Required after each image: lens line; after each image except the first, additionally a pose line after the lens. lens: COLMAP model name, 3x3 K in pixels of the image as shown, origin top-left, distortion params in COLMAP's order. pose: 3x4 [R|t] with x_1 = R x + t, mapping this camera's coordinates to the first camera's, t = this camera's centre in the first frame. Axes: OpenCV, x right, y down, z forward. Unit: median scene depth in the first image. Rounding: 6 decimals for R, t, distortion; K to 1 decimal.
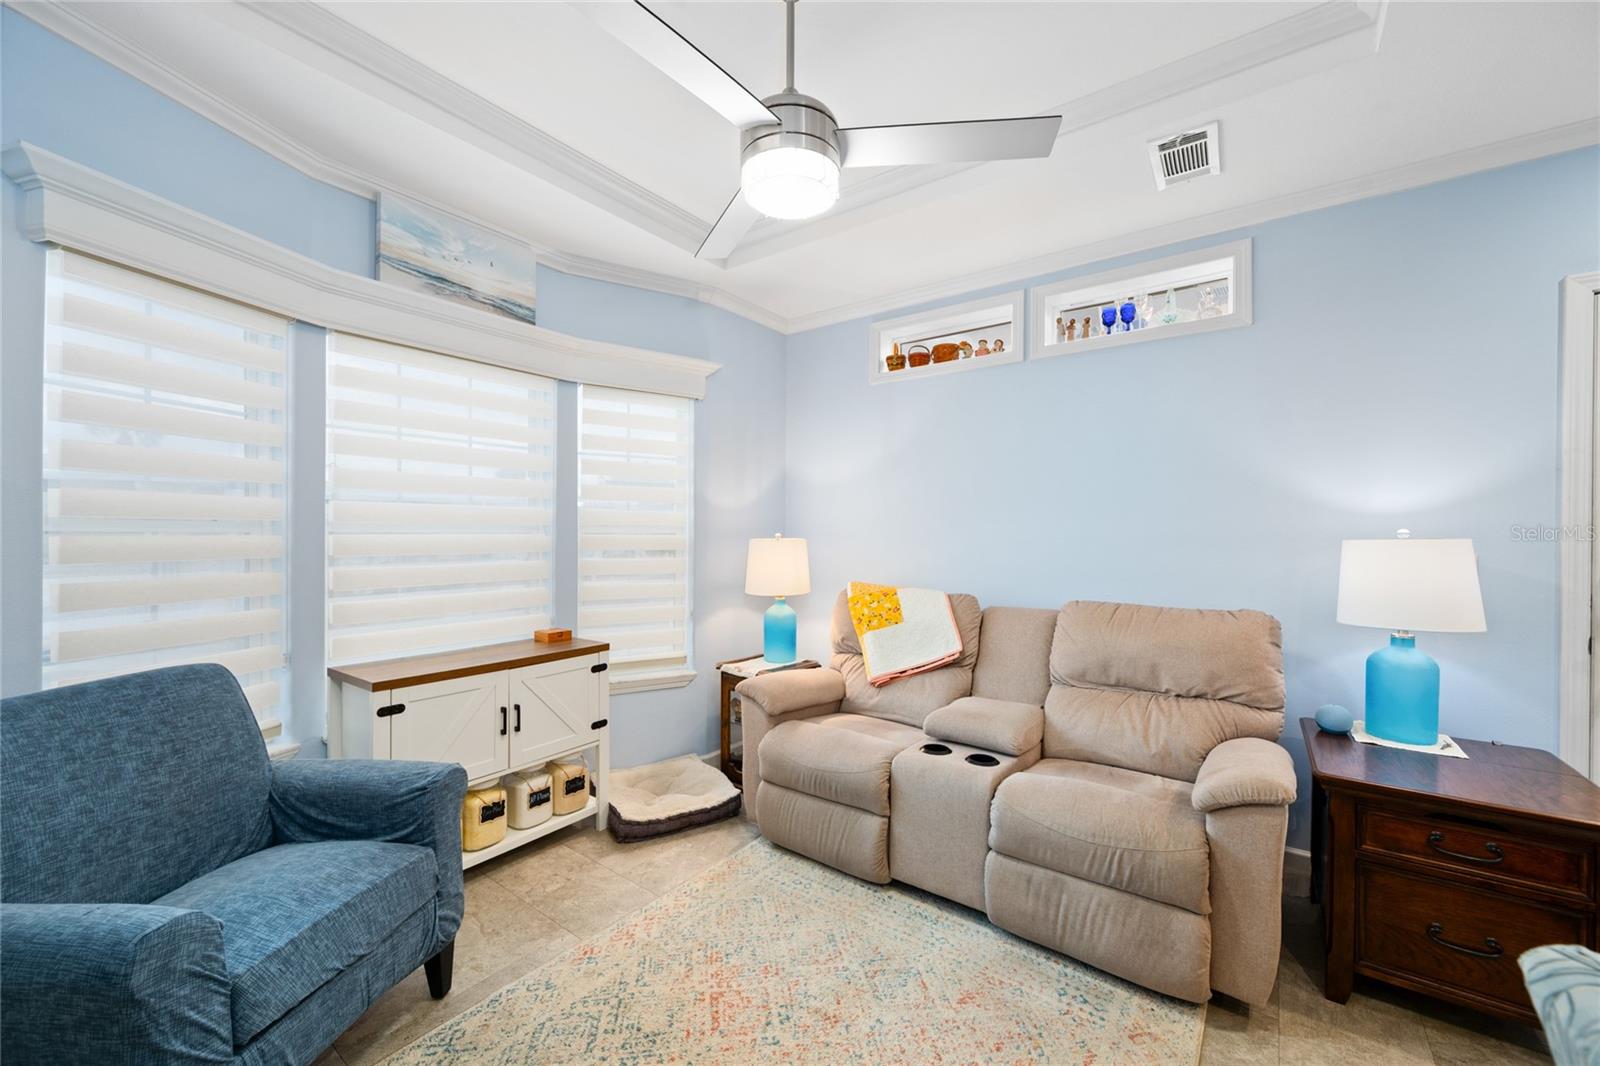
lens RADIAL K [[634.6, 0, 809.1], [0, 634.6, 536.2], [0, 0, 1]] dist [-0.000510, -0.000066]
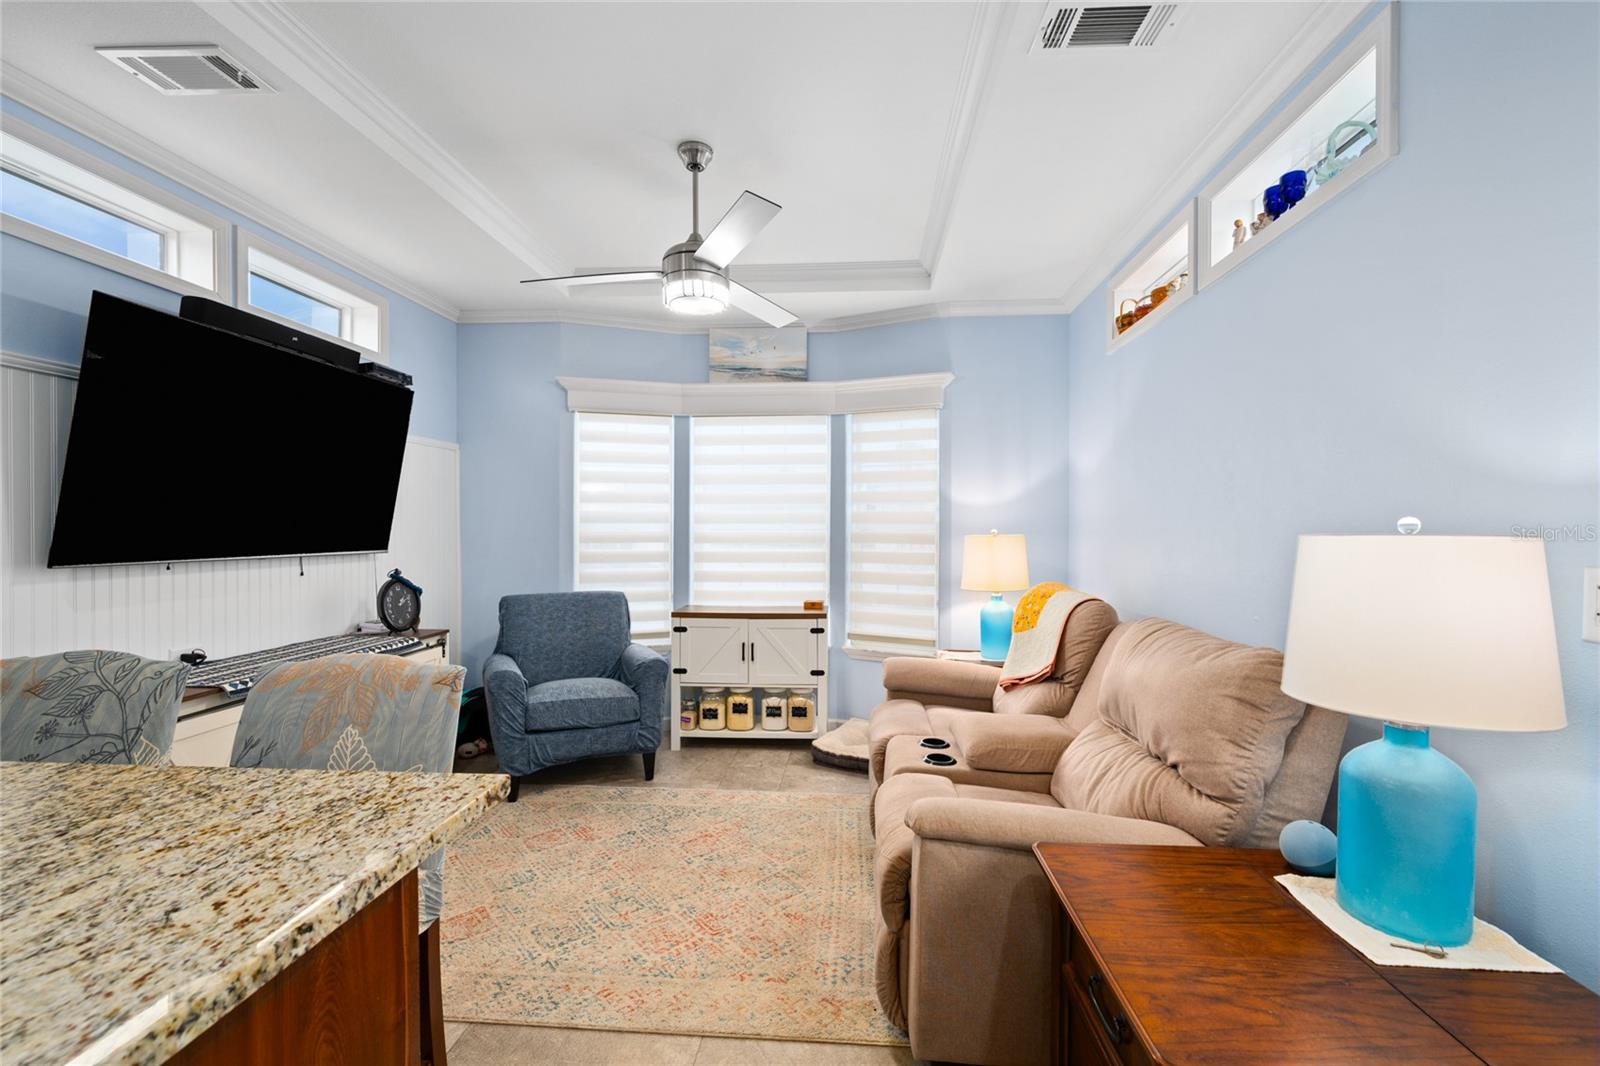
lens RADIAL K [[684.2, 0, 800.0], [0, 684.2, 533.0], [0, 0, 1]] dist [0.000184, 0.000051]
pose [[0.522531, 0.001428, -0.852619, 0.904836], [-0.002937, 0.999996, -0.000125, 0.002633], [0.852615, 0.002570, 0.522533, 0.222300]]
